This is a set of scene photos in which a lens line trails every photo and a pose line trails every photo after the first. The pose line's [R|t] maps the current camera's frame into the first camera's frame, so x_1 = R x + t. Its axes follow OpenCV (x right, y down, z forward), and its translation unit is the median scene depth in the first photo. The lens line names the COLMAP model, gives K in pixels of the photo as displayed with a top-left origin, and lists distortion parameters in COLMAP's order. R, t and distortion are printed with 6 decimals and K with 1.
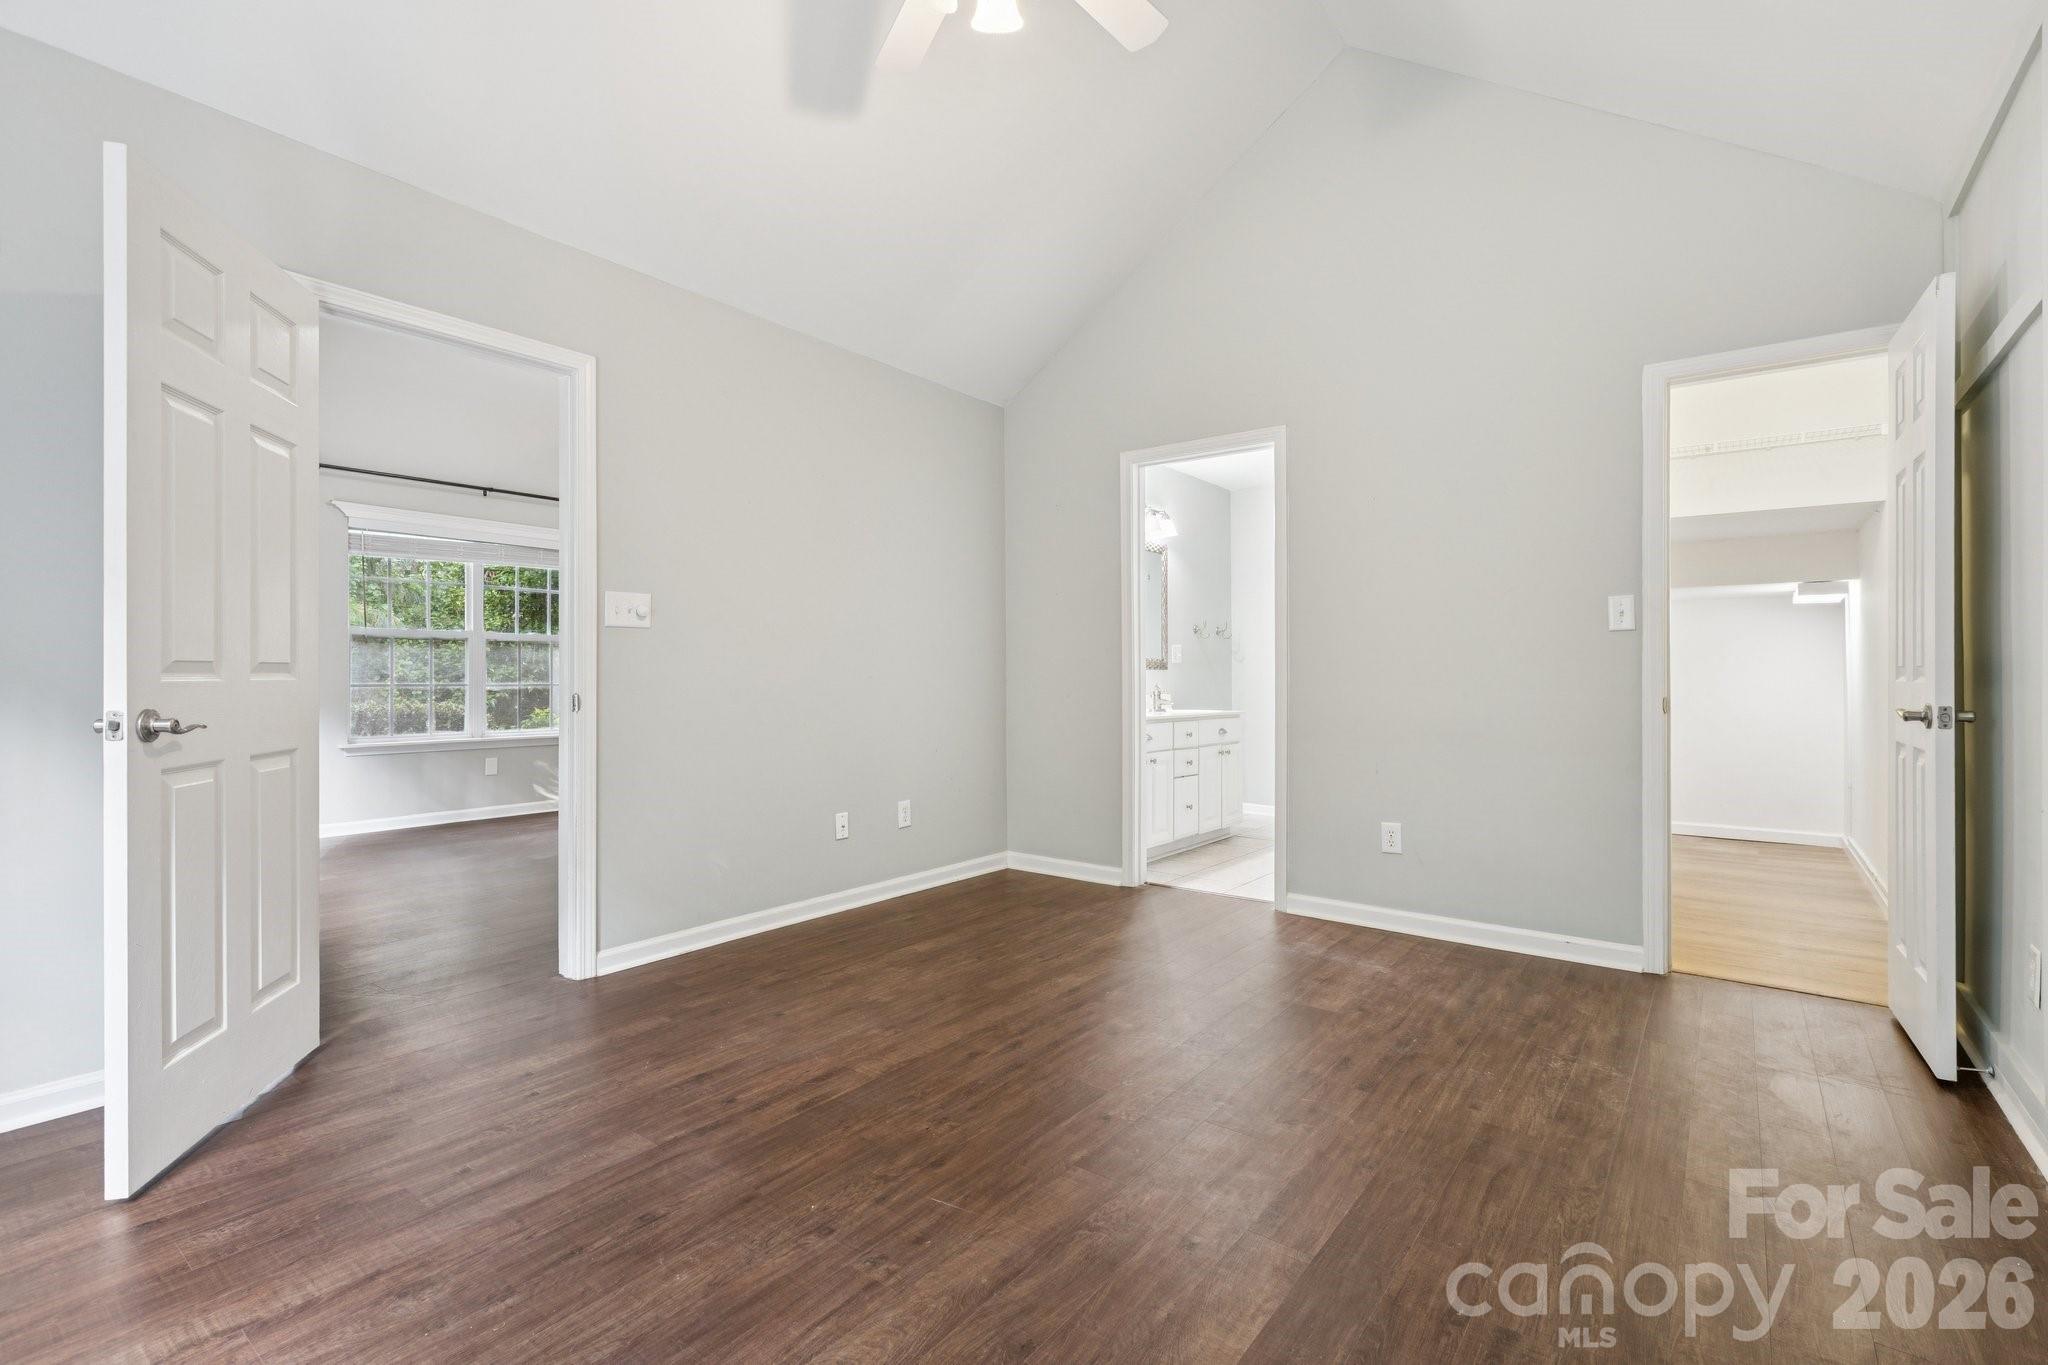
lens RADIAL K [[920.6, 0, 1024.6], [0, 920.6, 670.3], [0, 0, 1]] dist [0.000725, -0.000855]
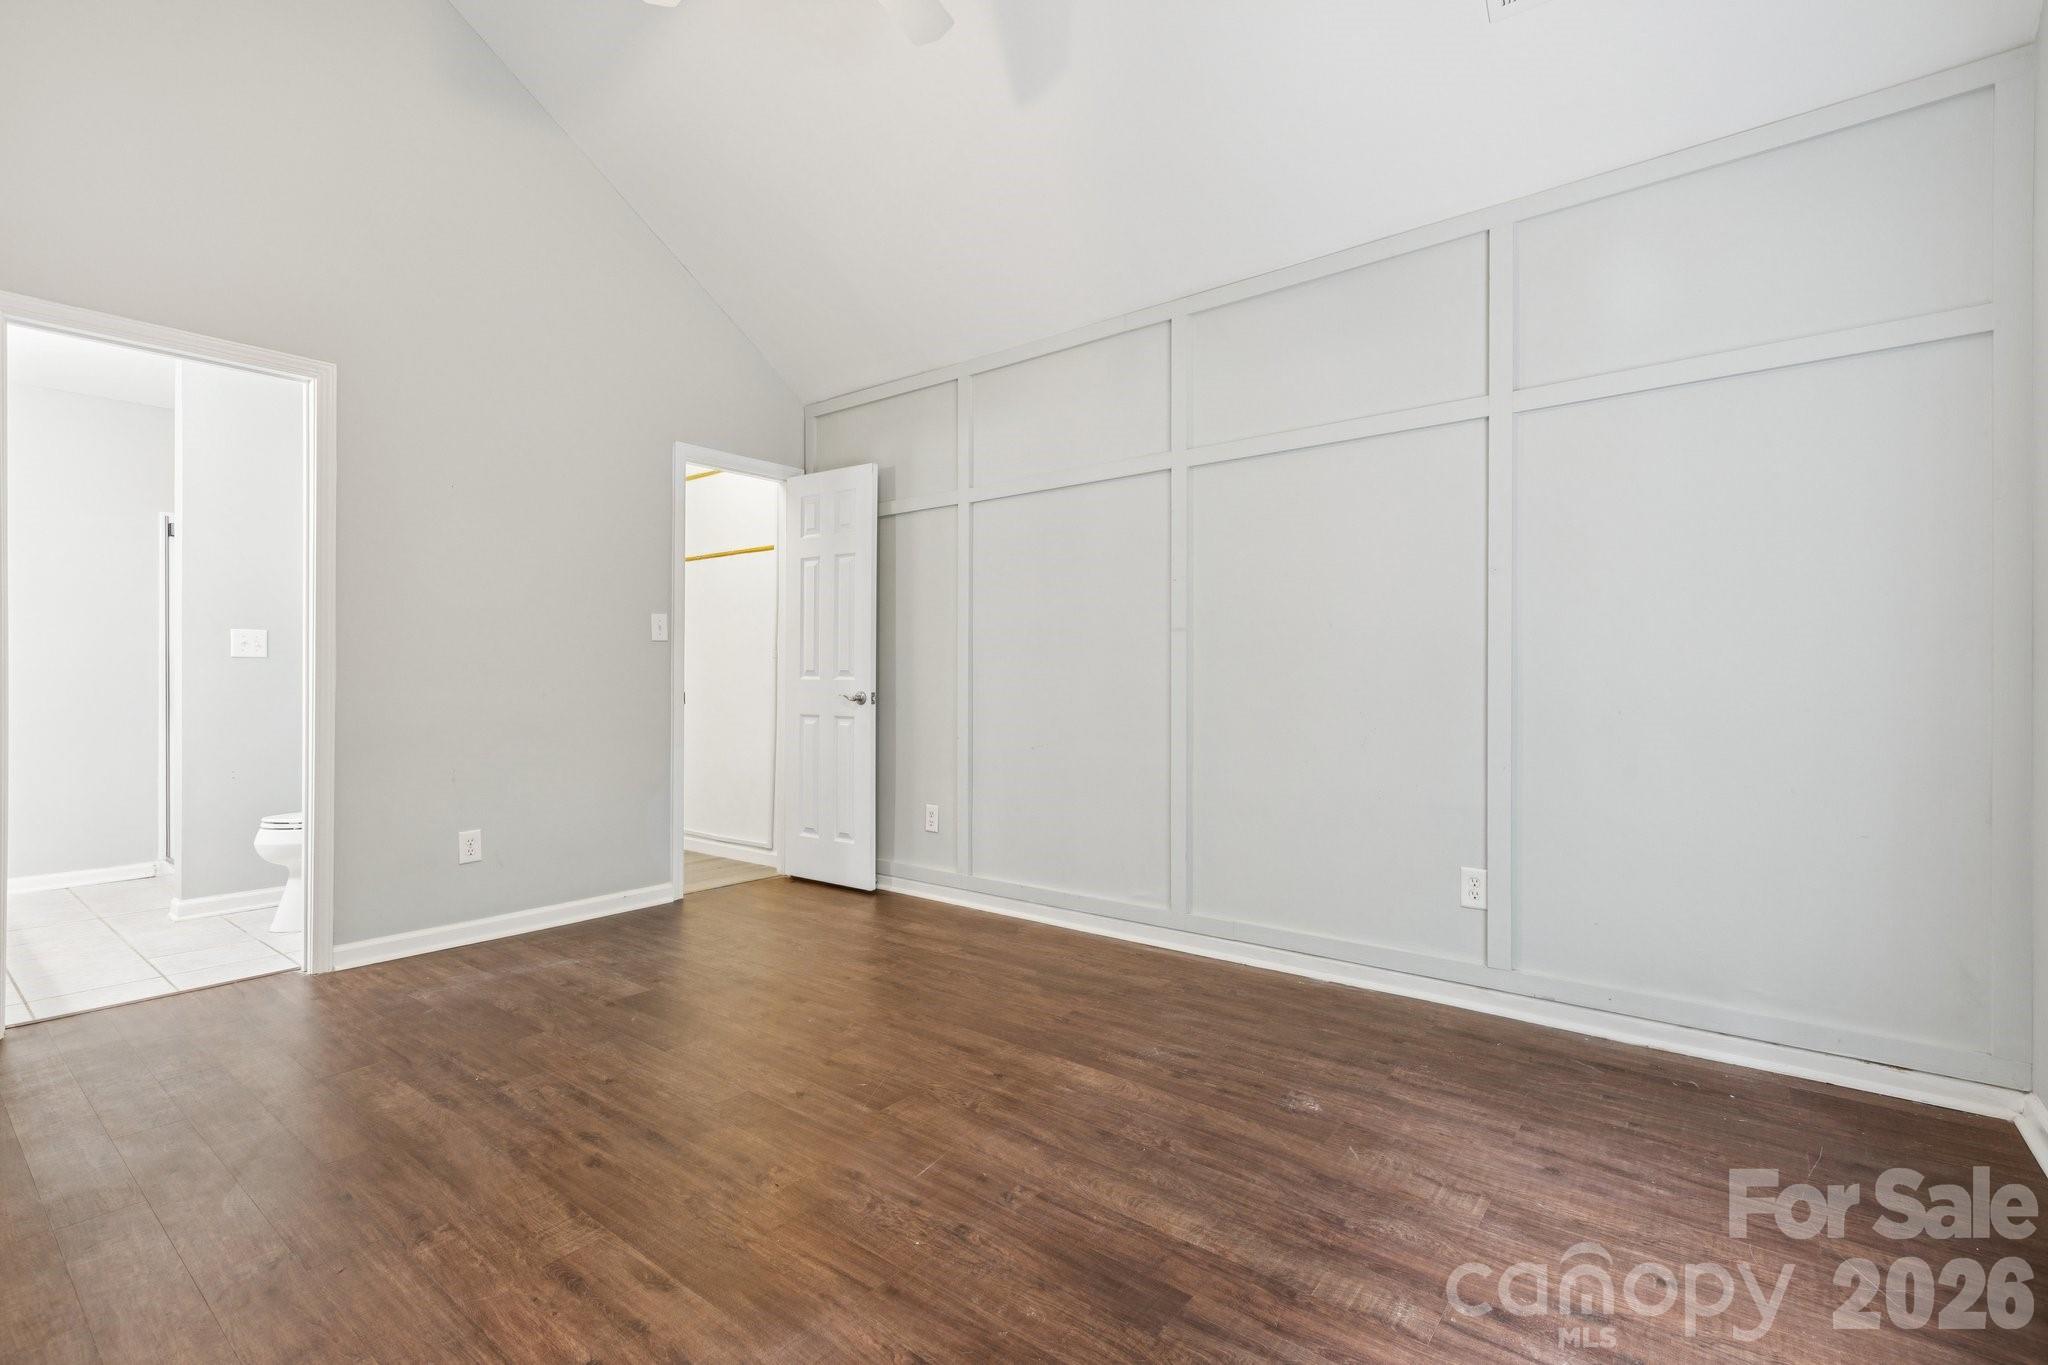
lens RADIAL K [[920.6, 0, 1024.3], [0, 920.6, 677.6], [0, 0, 1]] dist [0.000725, -0.000855]
pose [[0.012888, -0.003443, 0.999911, -0.607749], [-0.006347, 0.999974, 0.003525, -0.000420], [-0.999897, -0.006392, 0.012866, 0.458043]]
